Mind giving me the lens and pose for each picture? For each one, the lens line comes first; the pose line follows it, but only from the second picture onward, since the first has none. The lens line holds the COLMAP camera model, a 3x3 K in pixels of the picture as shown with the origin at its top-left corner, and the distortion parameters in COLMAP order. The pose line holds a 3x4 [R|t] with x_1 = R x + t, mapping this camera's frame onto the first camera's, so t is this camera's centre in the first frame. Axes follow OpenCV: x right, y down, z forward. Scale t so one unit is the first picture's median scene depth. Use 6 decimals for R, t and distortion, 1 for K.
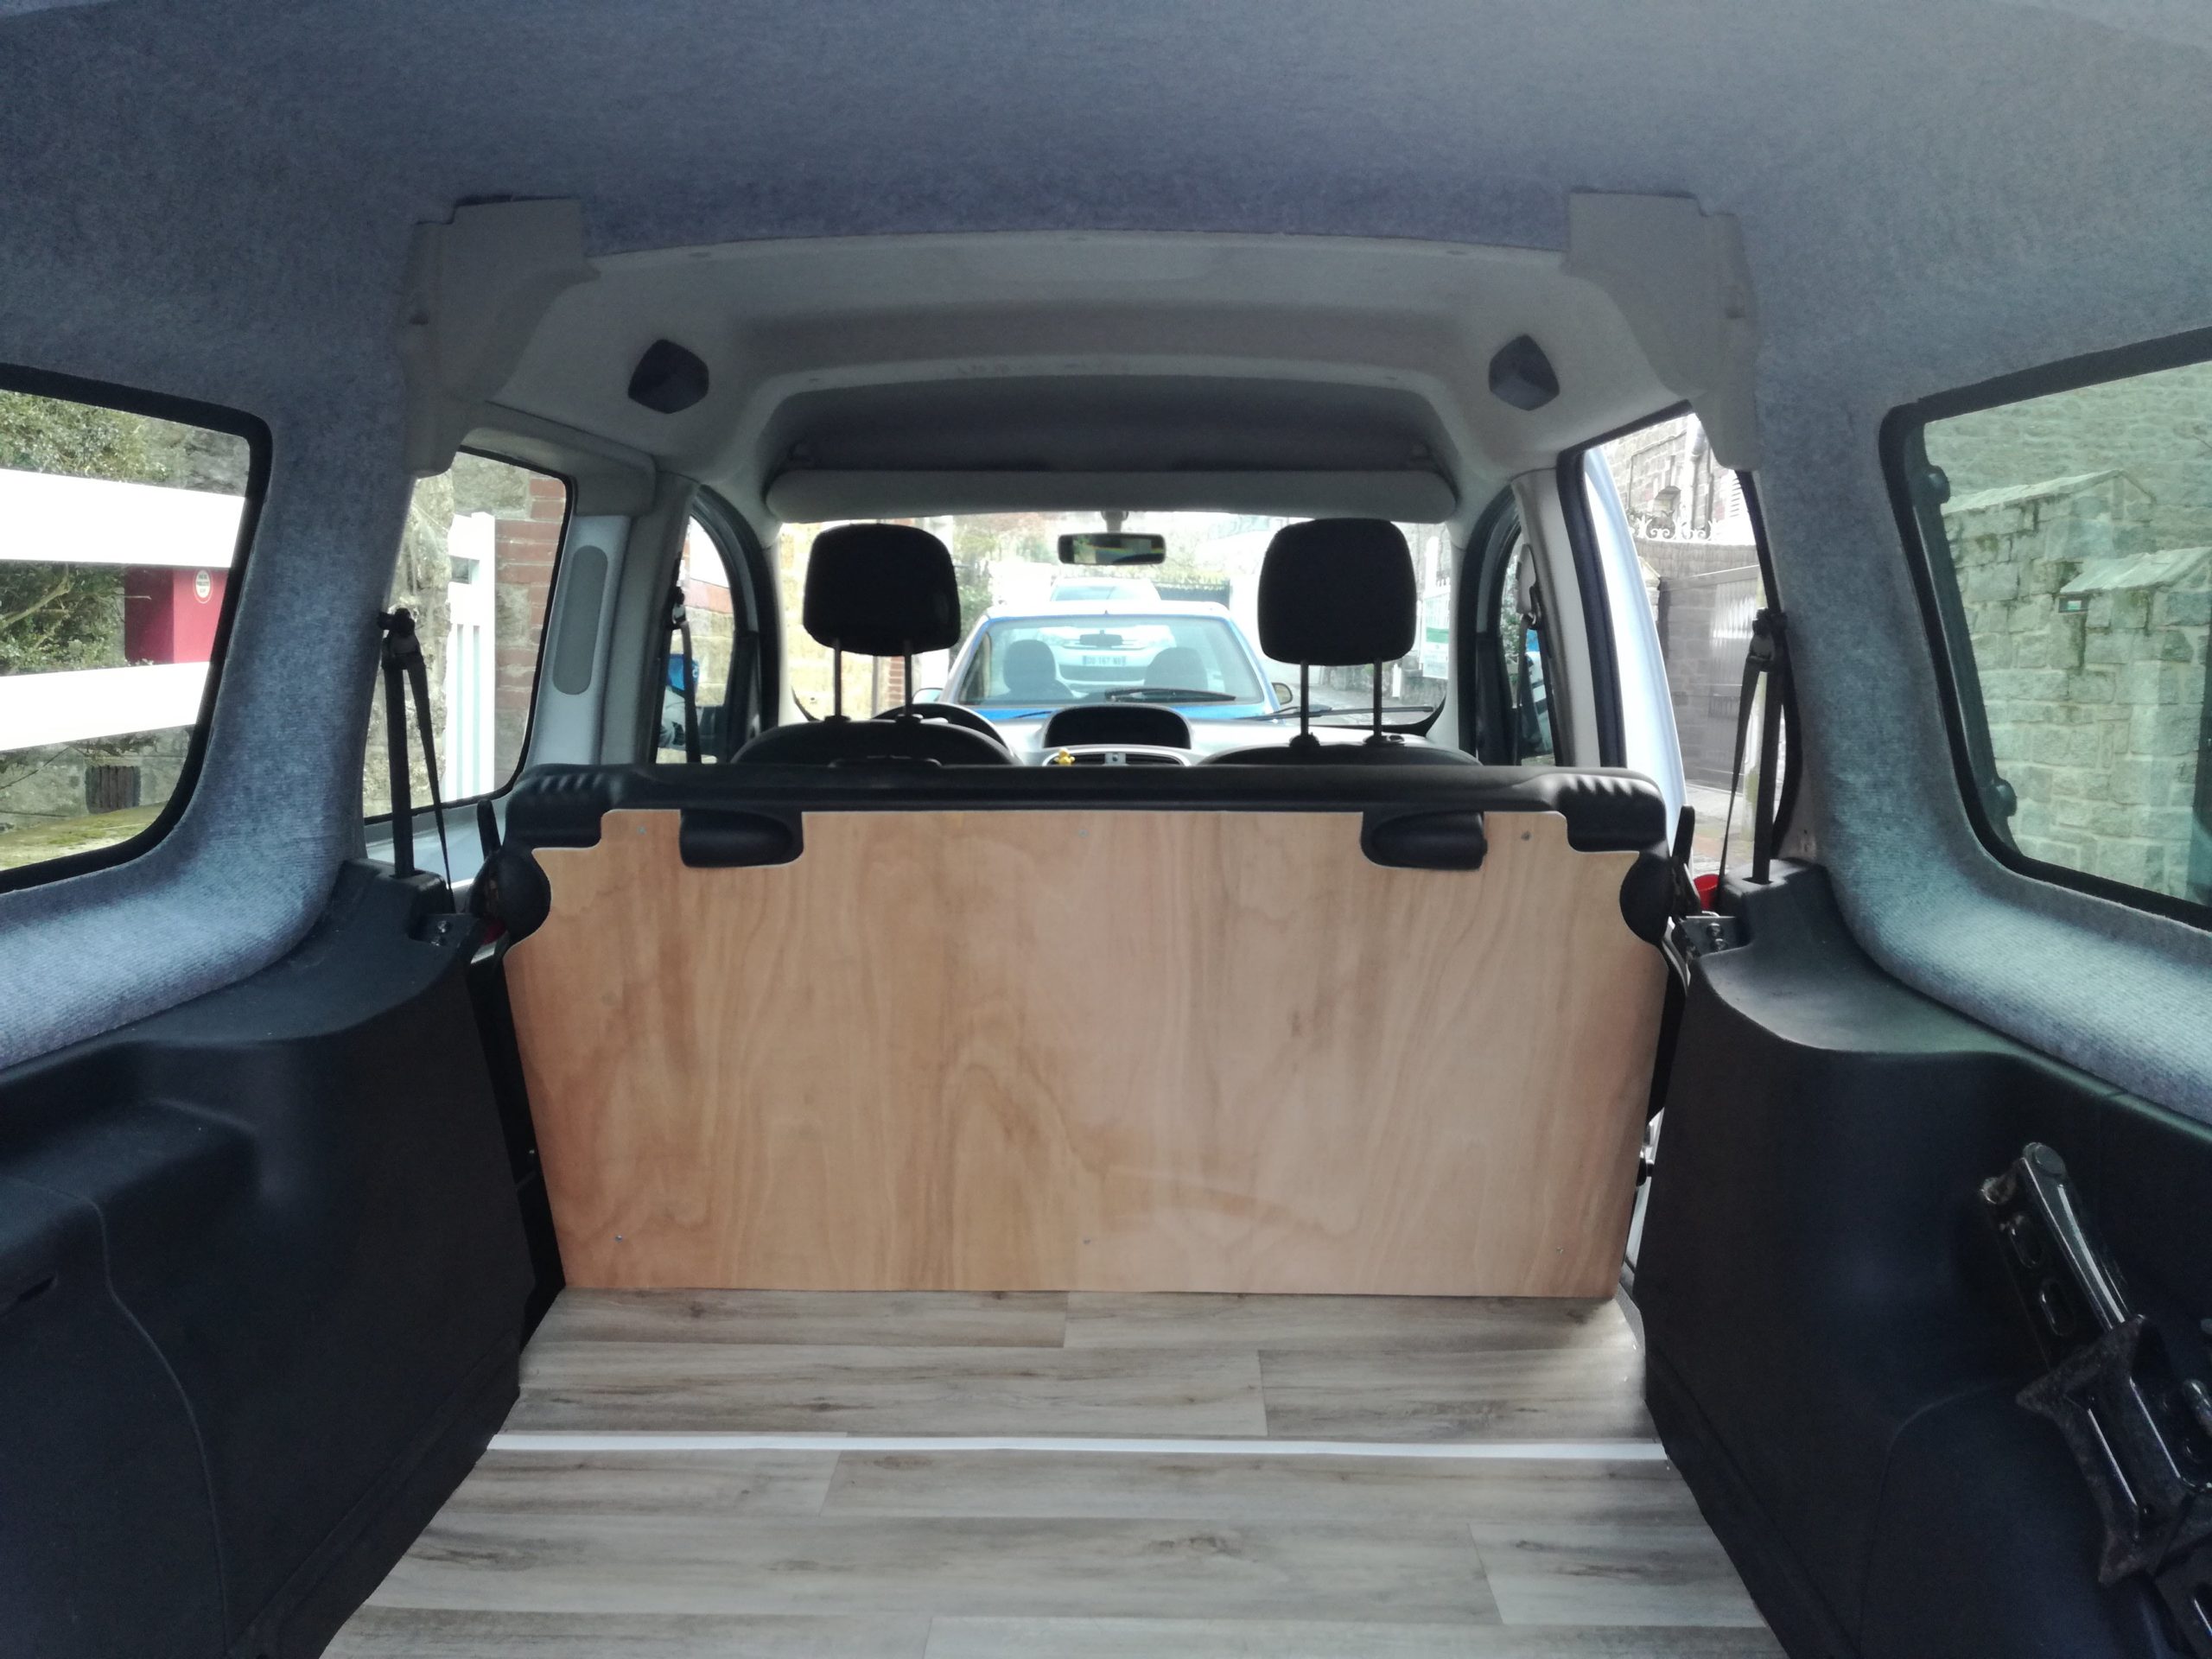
lens RADIAL K [[1819.9, 0, 1106.0], [0, 1819.9, 829.5], [0, 0, 1]] dist [0.080757, -0.151657]
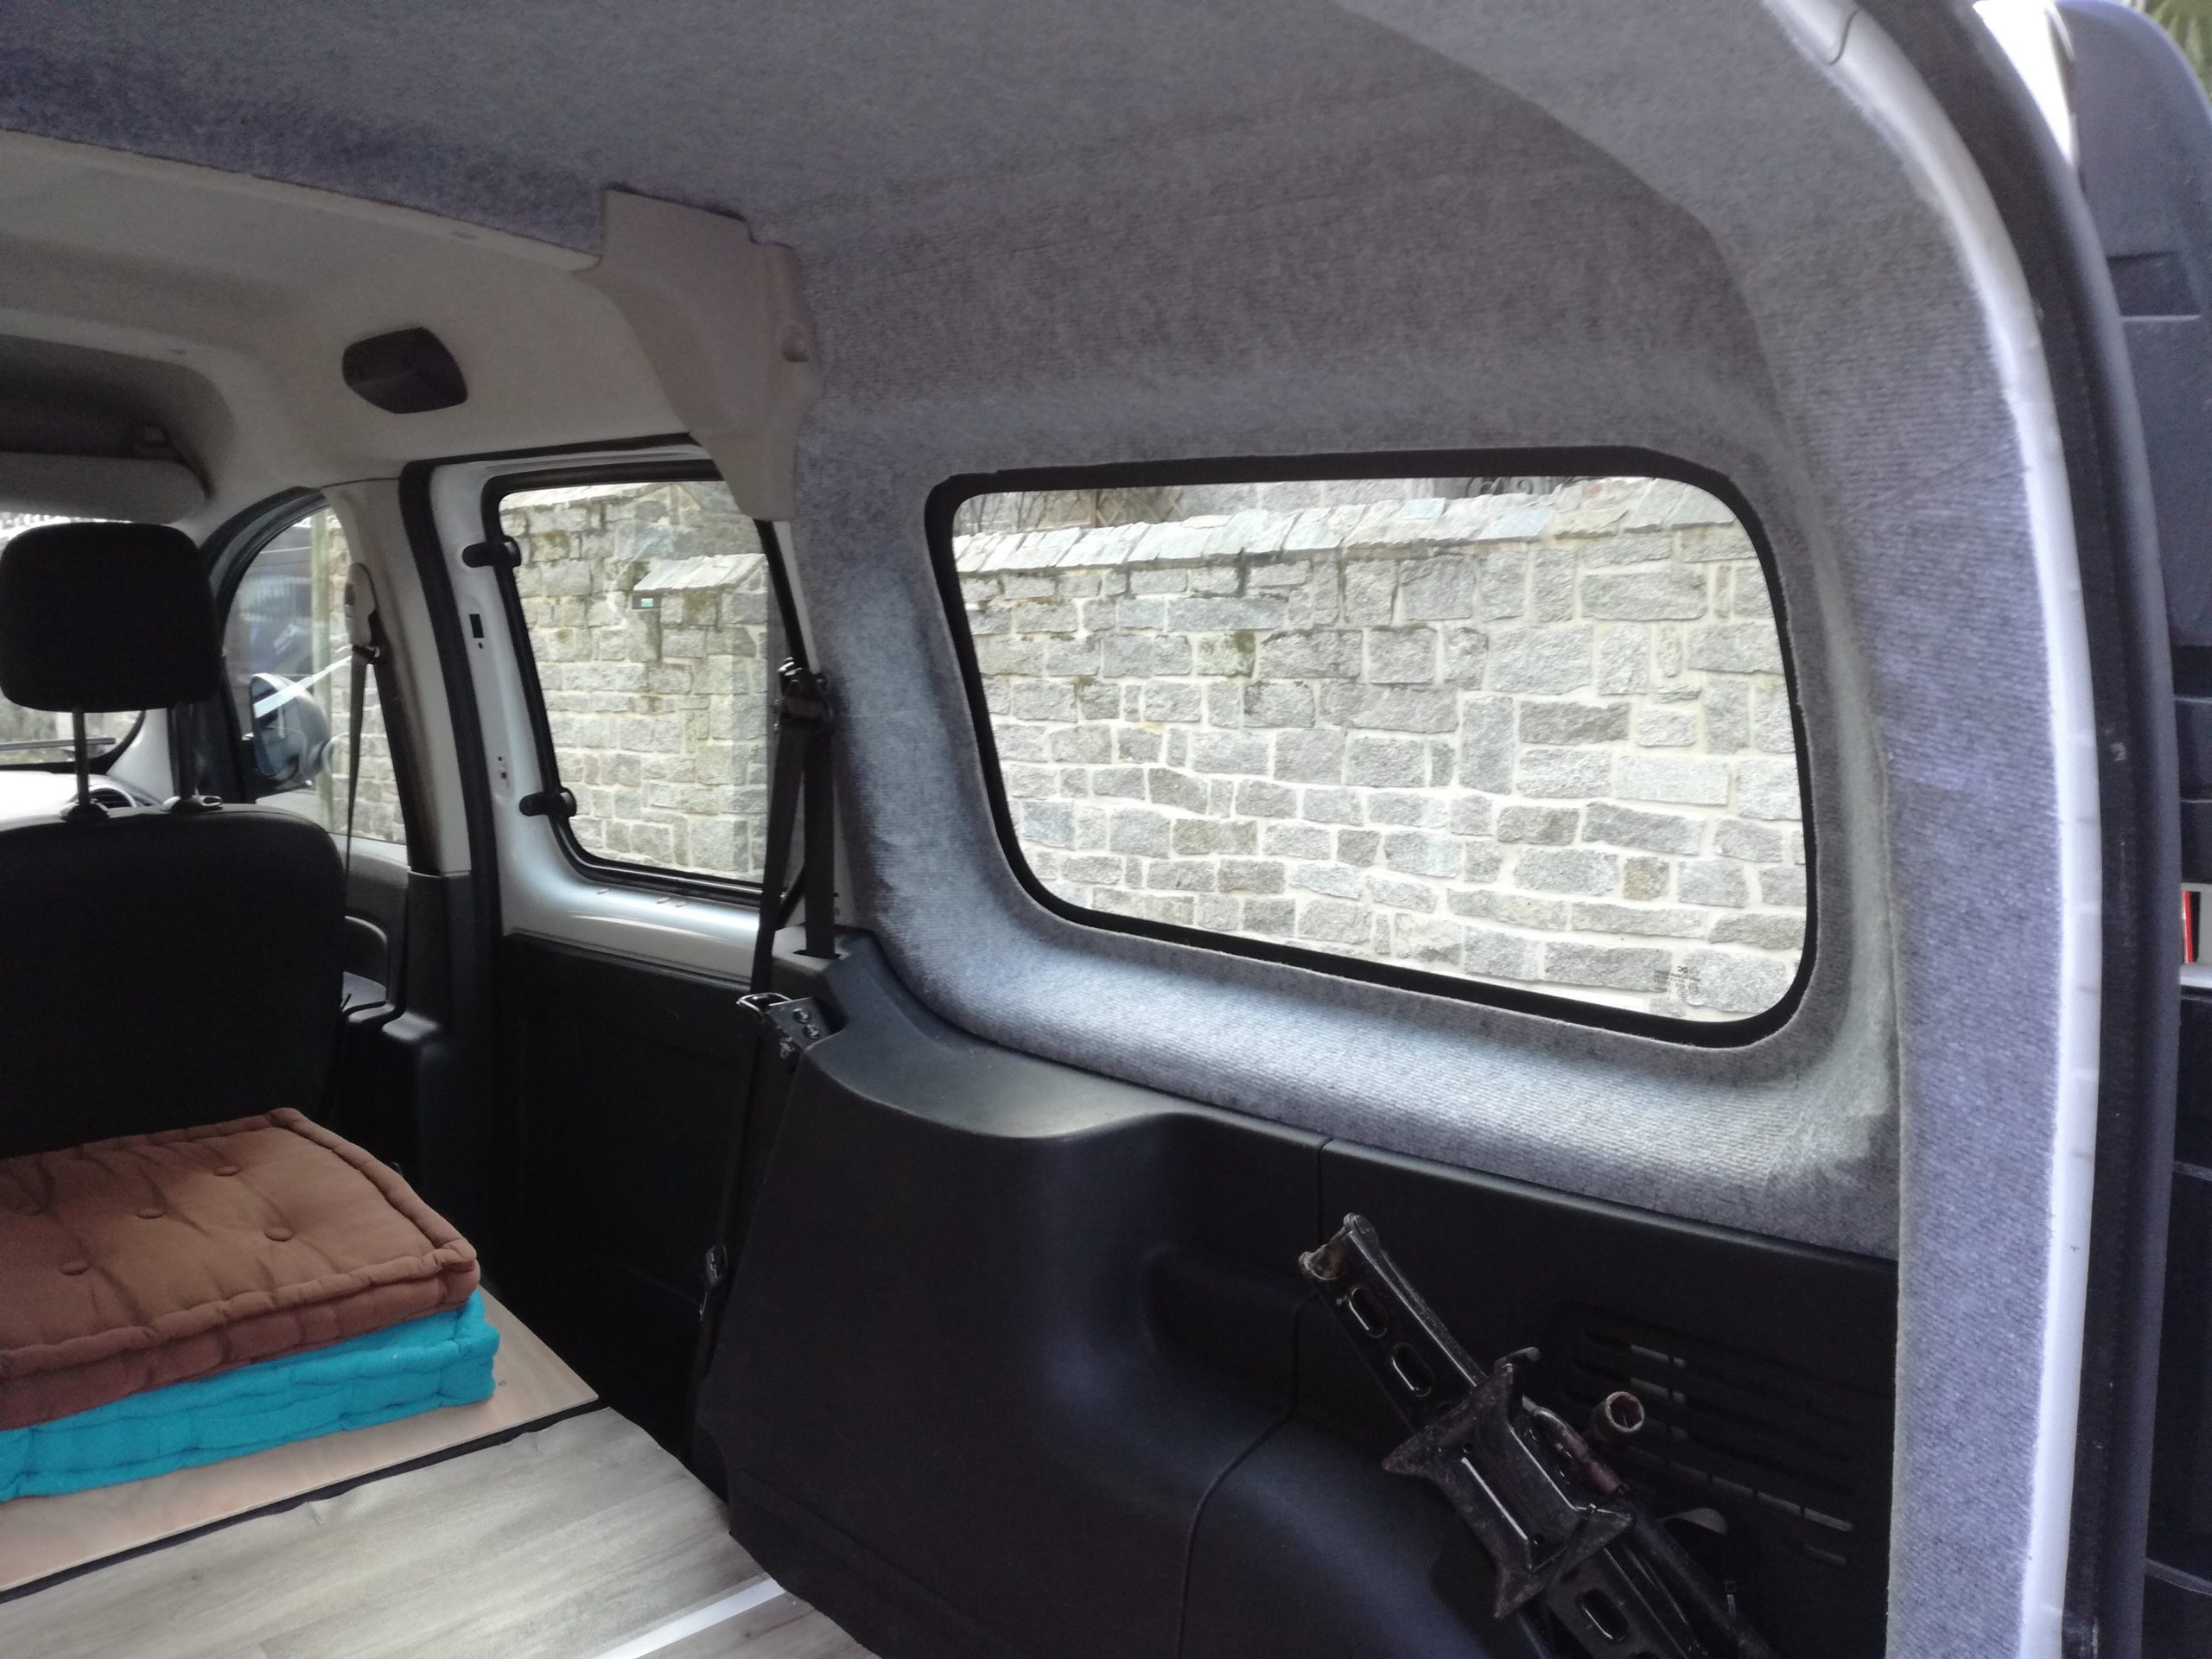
lens RADIAL K [[1819.9, 0, 1106.0], [0, 1819.9, 829.5], [0, 0, 1]] dist [0.080757, -0.151657]
pose [[0.702169, -0.078726, 0.707644, -0.187906], [0.068505, 0.996727, 0.042912, -0.061699], [-0.708707, 0.018346, 0.705265, 0.208462]]
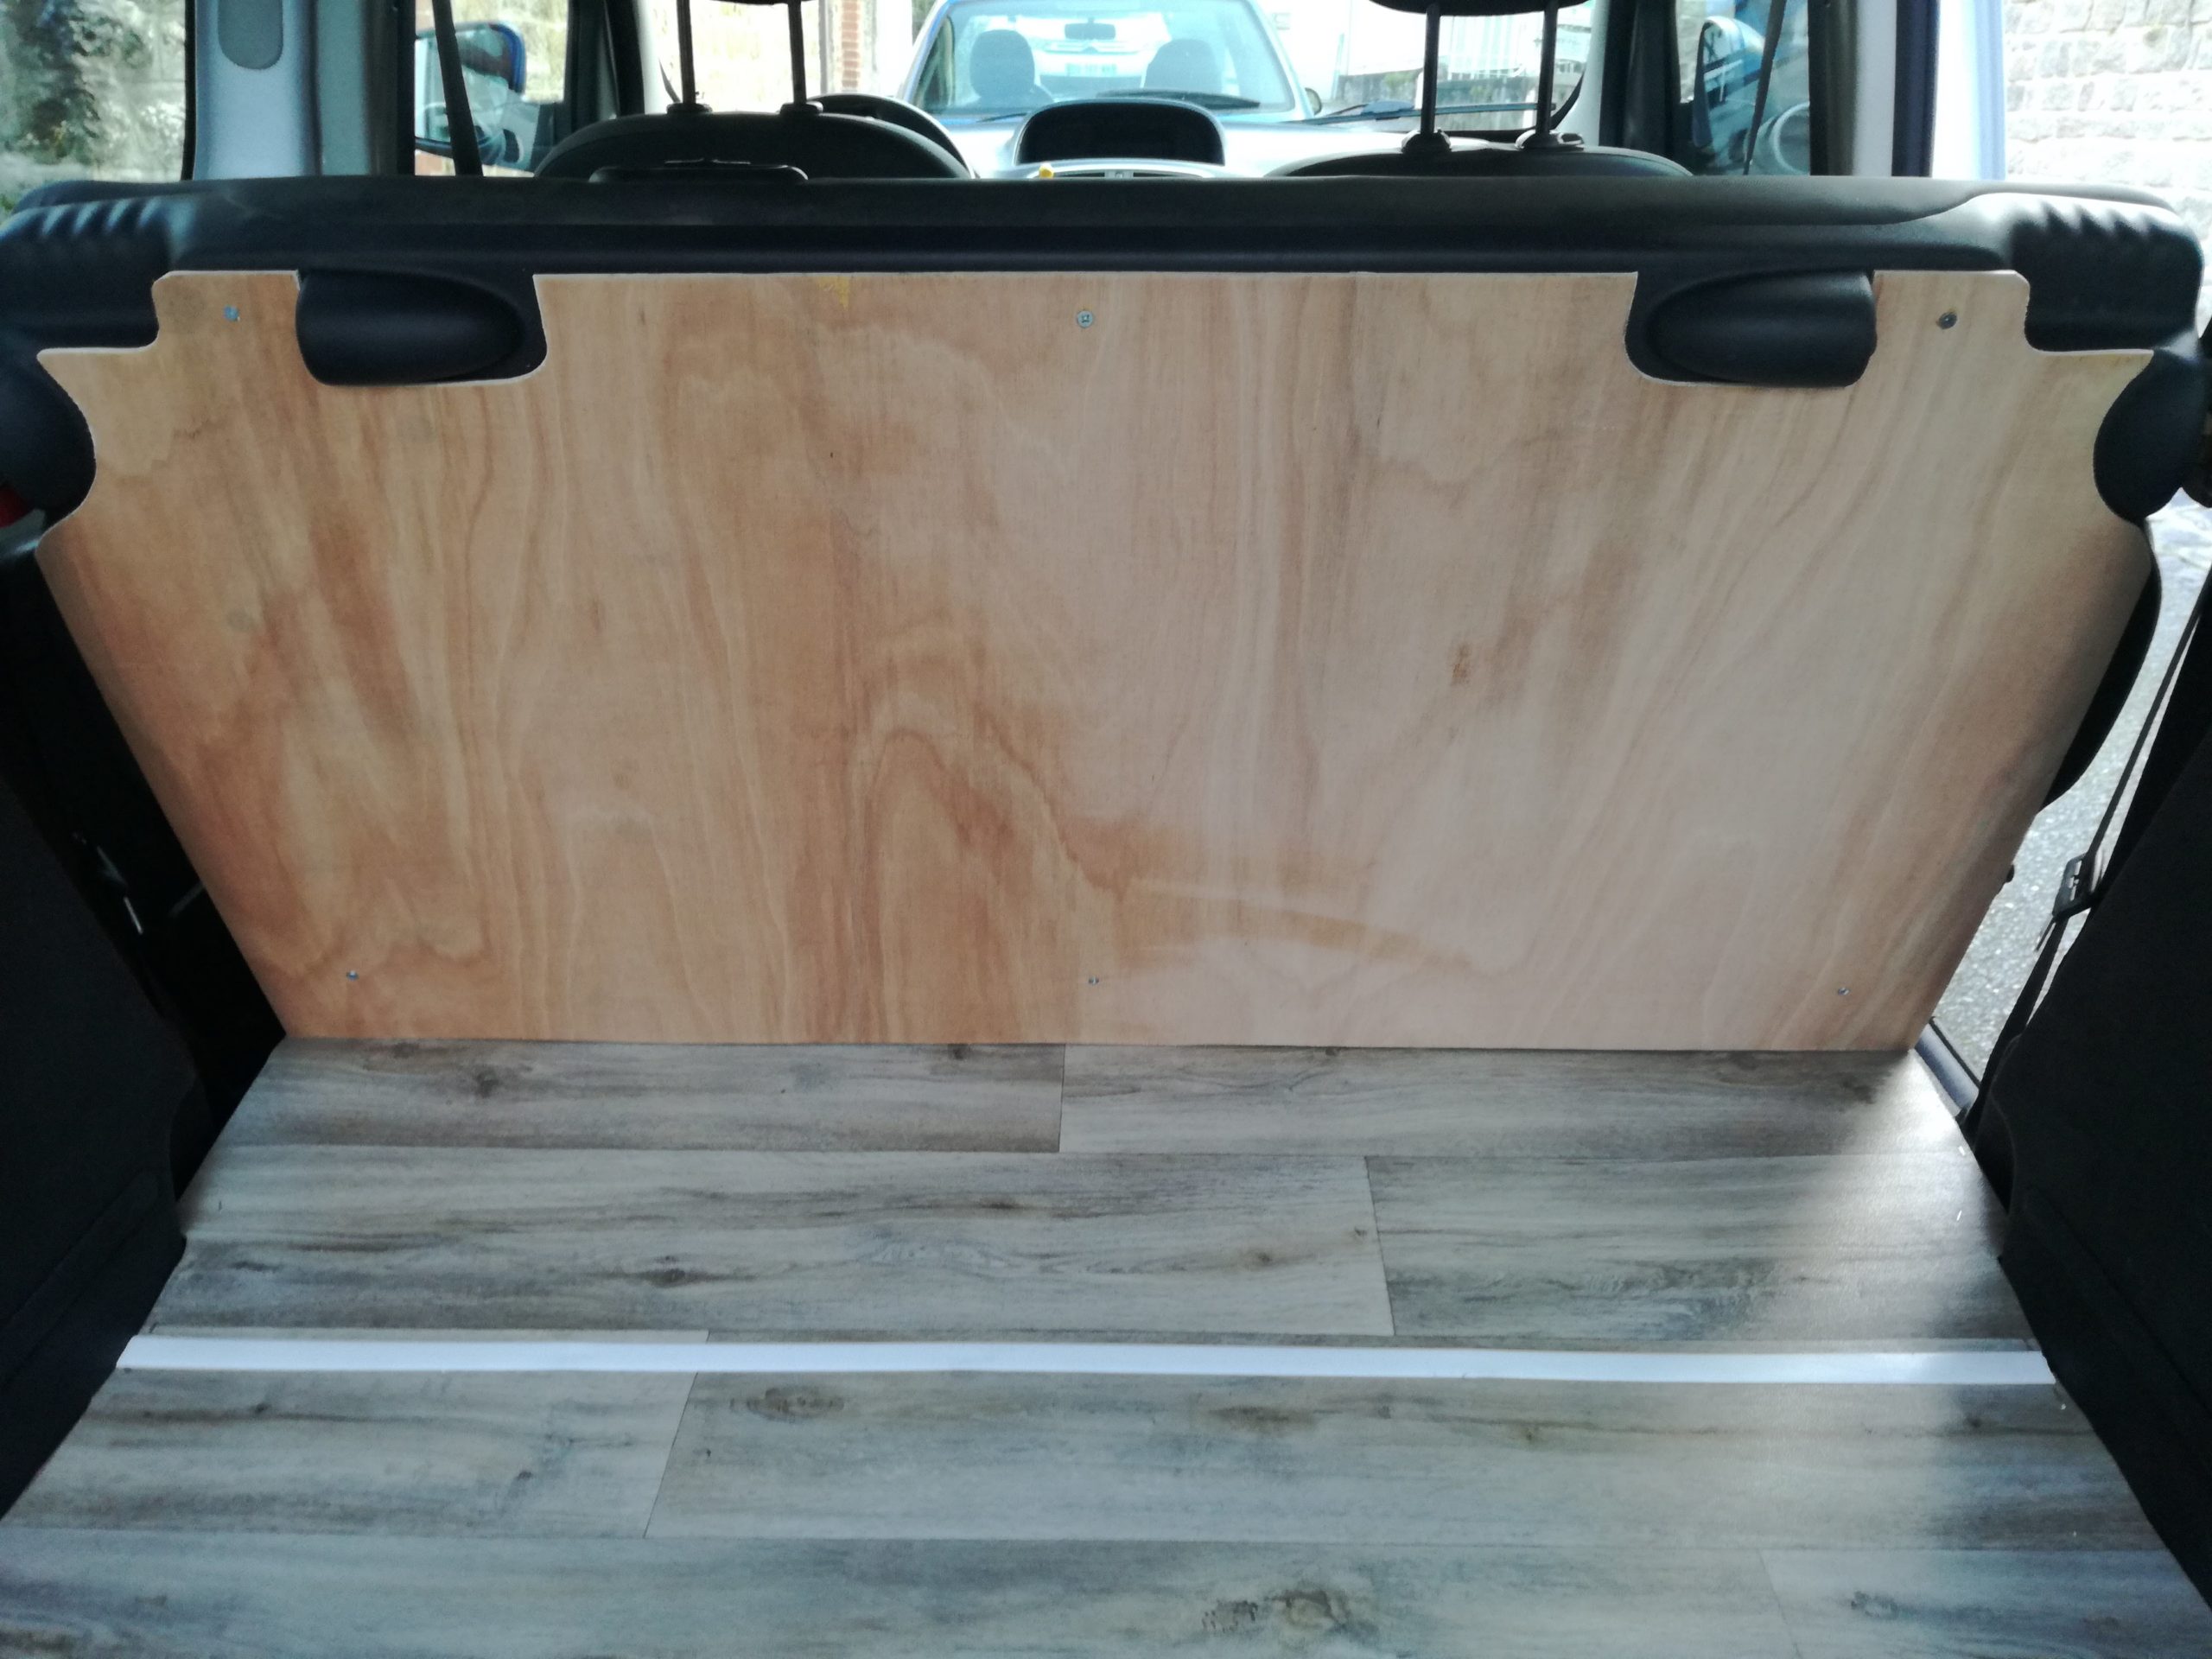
lens RADIAL K [[1819.9, 0, 1106.0], [0, 1819.9, 829.5], [0, 0, 1]] dist [0.080757, -0.151657]
pose [[0.999971, -0.004388, 0.006245, -0.010474], [0.002367, 0.956181, 0.292767, -0.010425], [-0.007256, -0.292743, 0.956164, 0.436562]]
